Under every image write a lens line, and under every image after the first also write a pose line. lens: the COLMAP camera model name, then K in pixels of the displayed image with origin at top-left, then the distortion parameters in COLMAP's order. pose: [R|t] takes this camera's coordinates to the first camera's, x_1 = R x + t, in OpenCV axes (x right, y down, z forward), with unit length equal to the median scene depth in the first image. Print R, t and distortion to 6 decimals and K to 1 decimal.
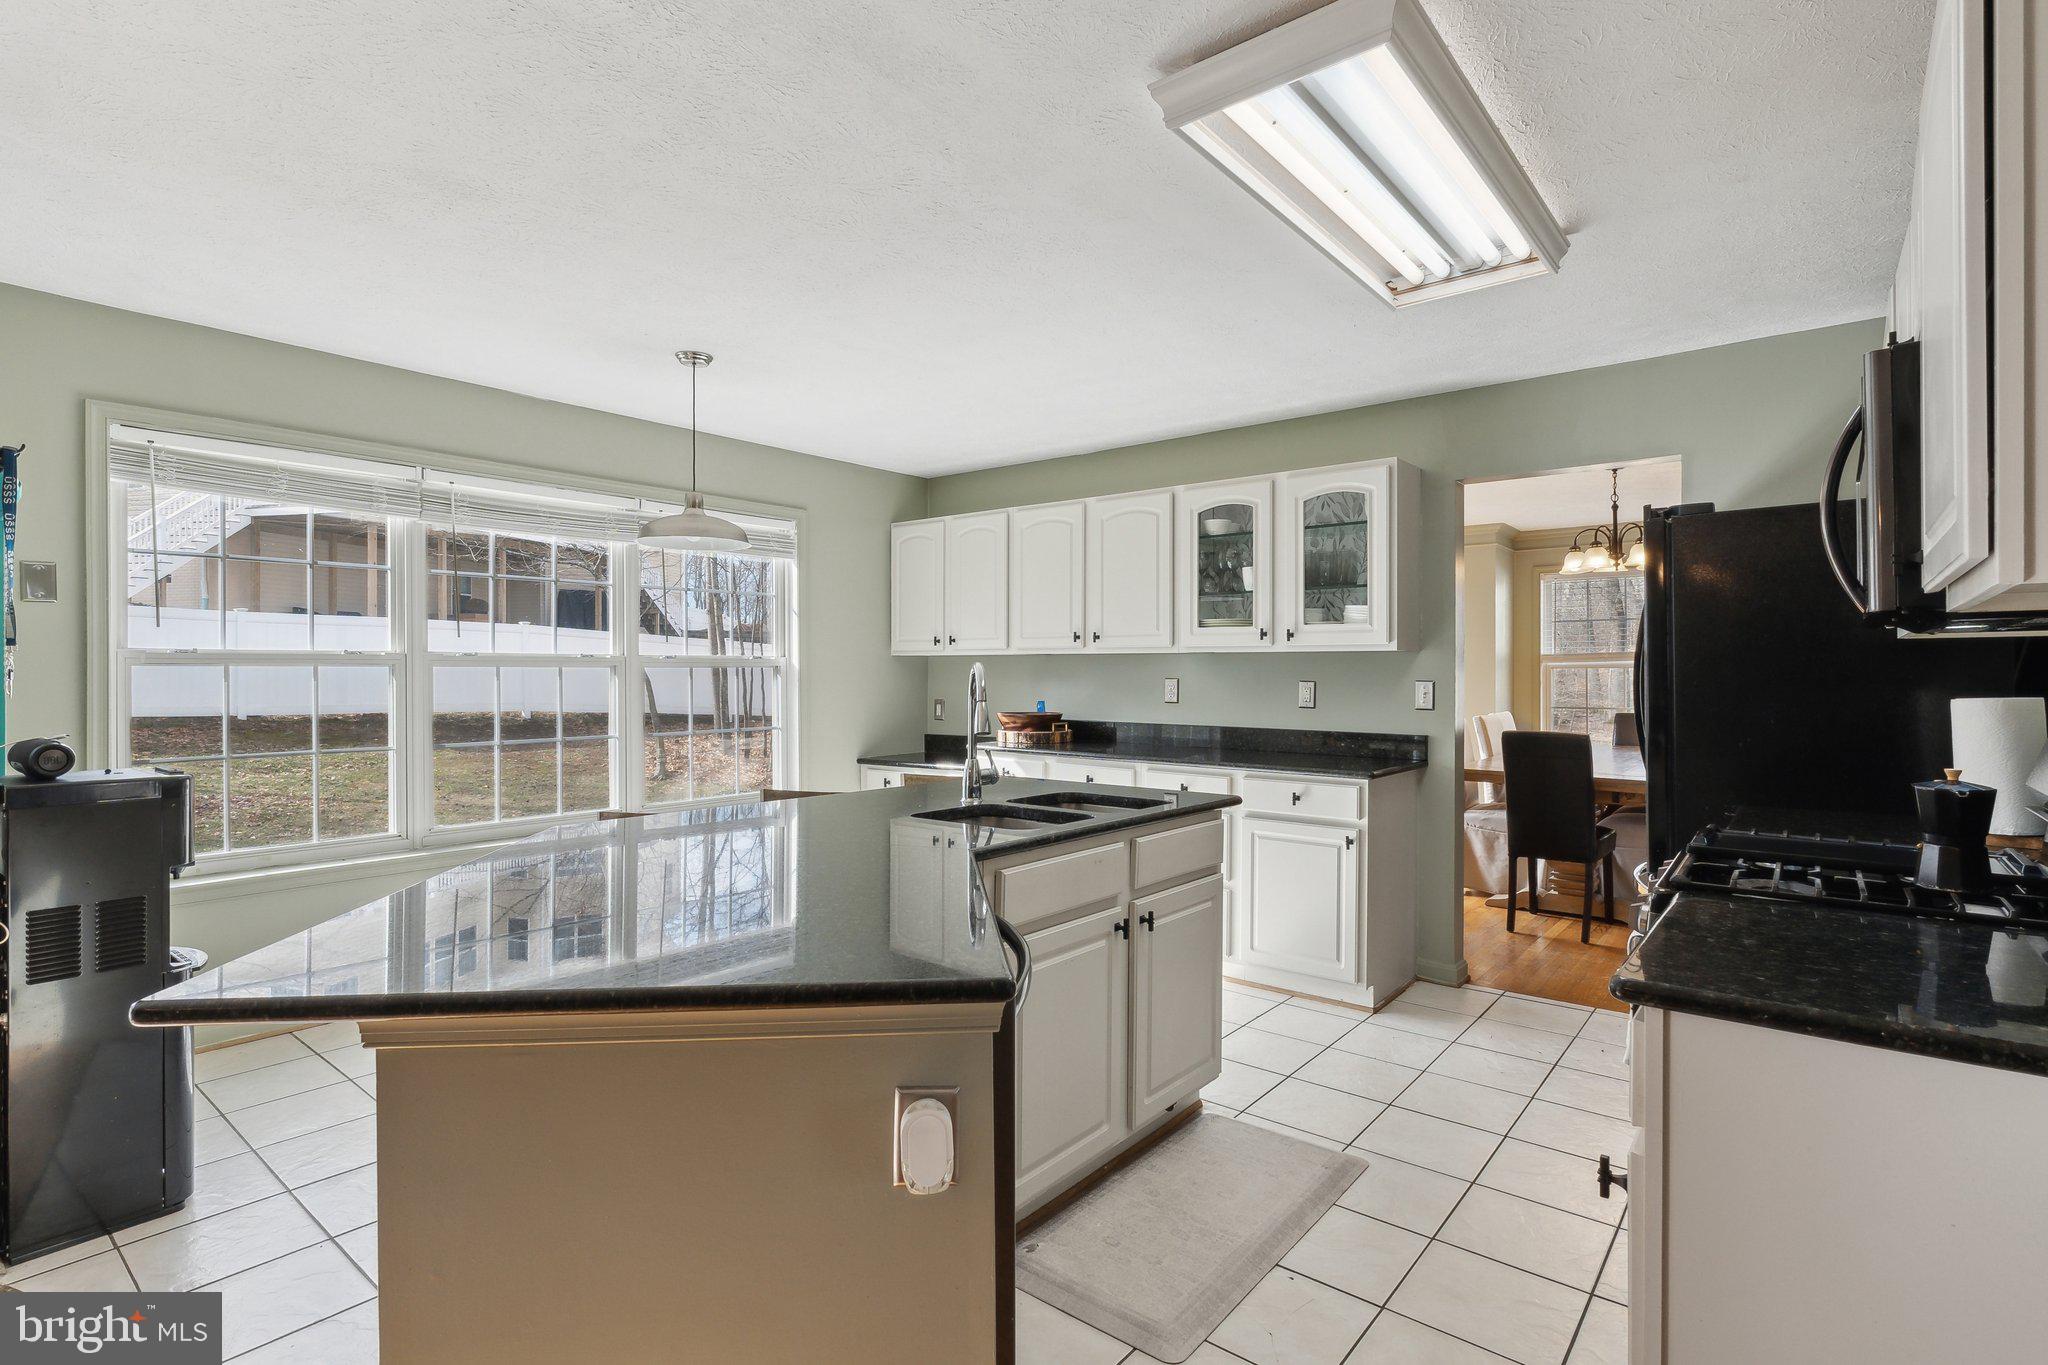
lens RADIAL K [[999.0, 0, 1024.0], [0, 999.0, 682.5], [0, 0, 1]] dist [-0.003634, -0.000184]
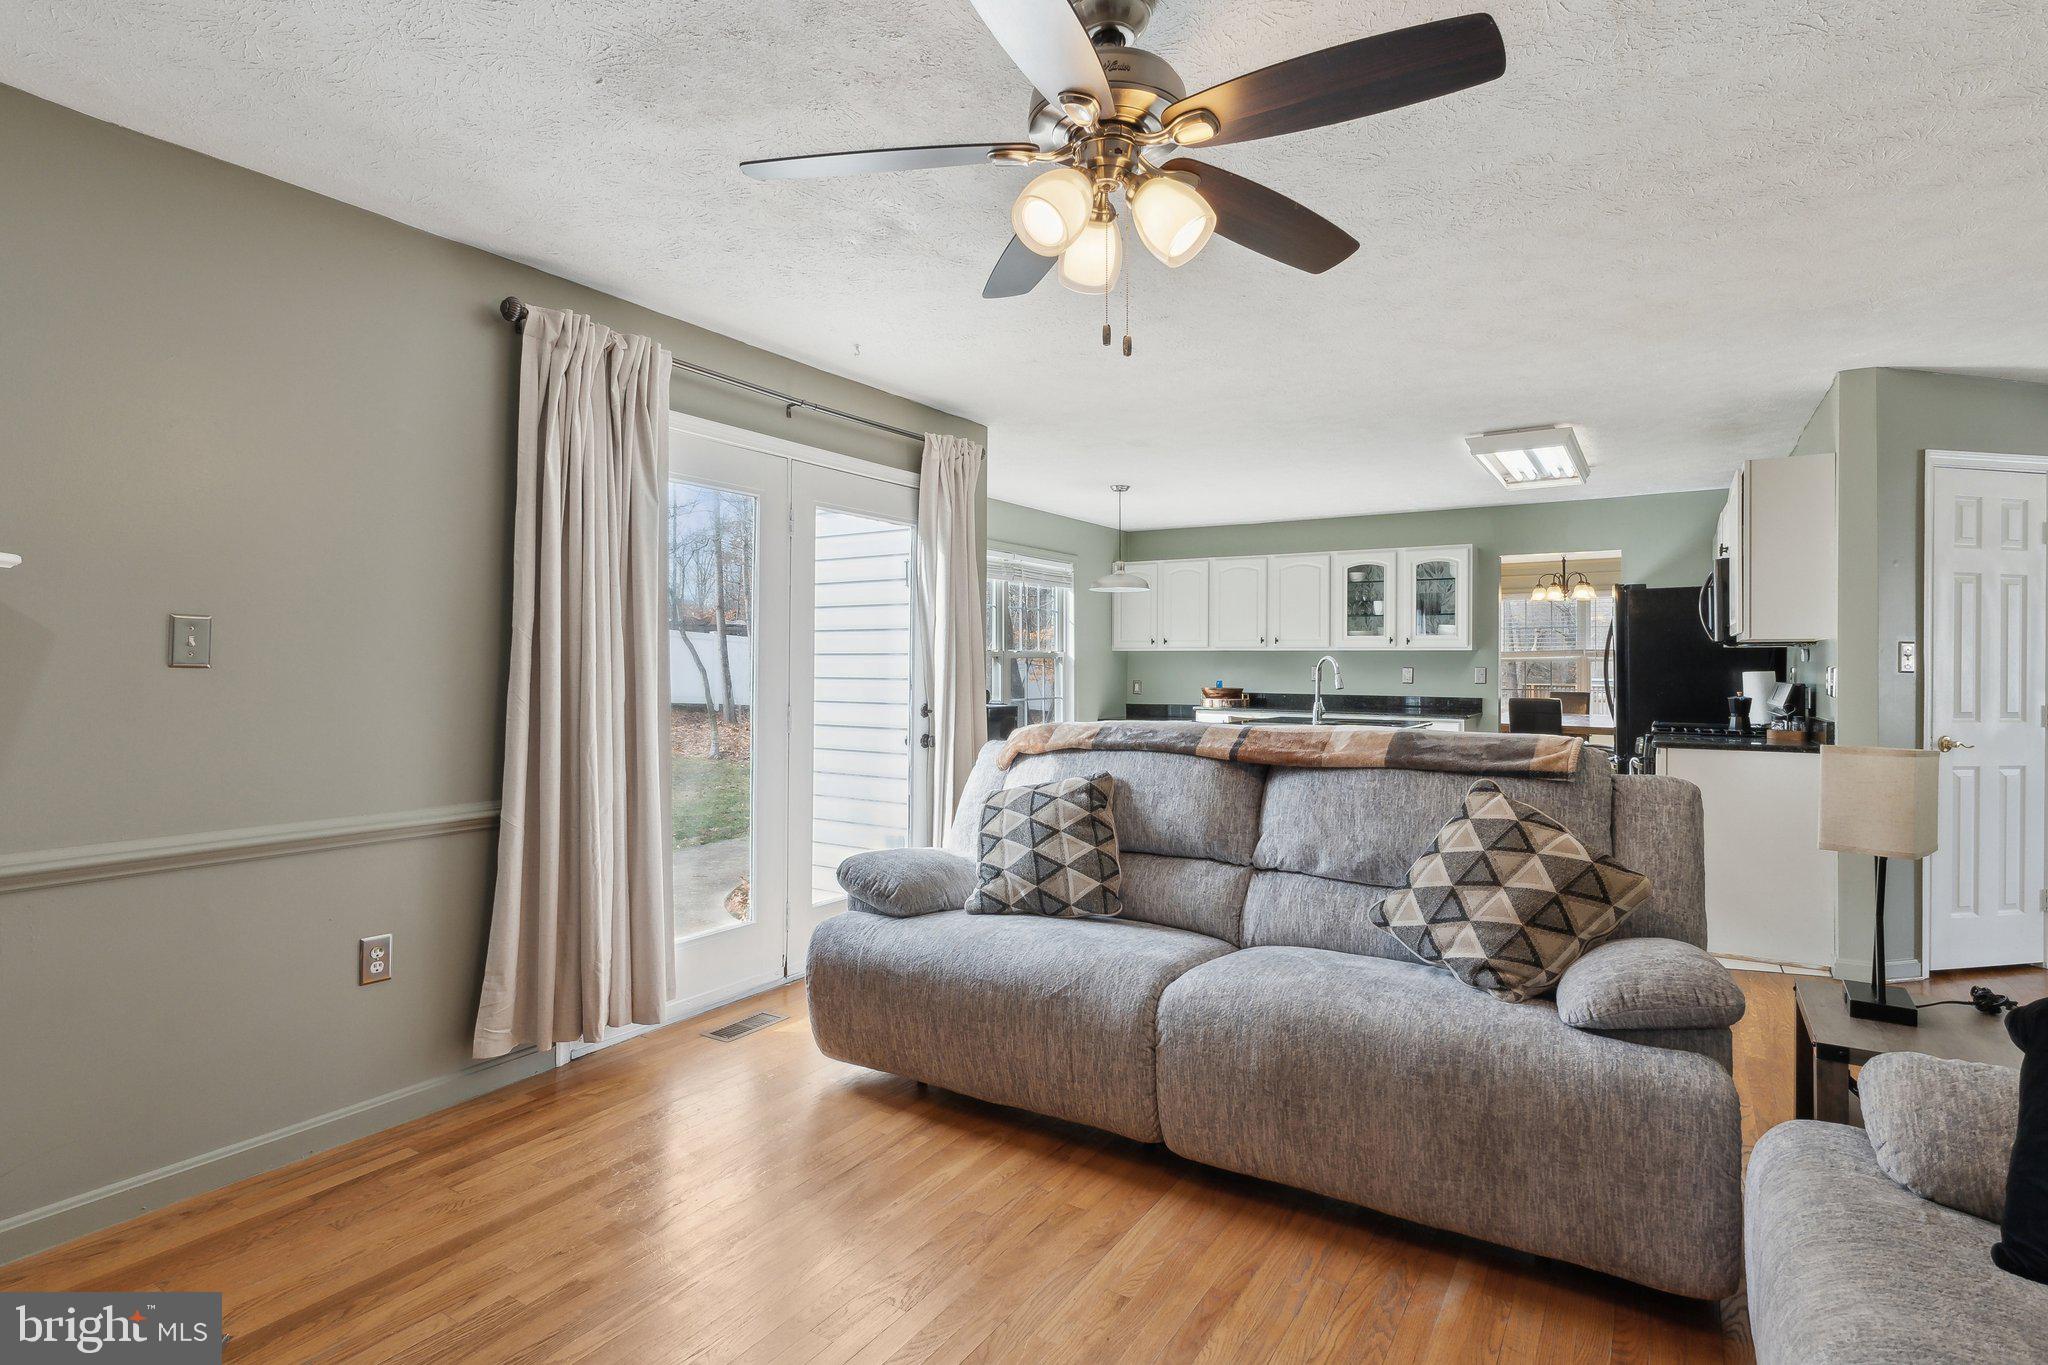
lens RADIAL K [[1022.1, 0, 1018.7], [0, 1022.1, 674.6], [0, 0, 1]] dist [0.000508, -0.000258]
pose [[0.993349, 0.001491, 0.115135, -0.579868], [-0.001274, 0.999997, -0.001961, 0.015422], [-0.115137, 0.001801, 0.993348, -0.663237]]
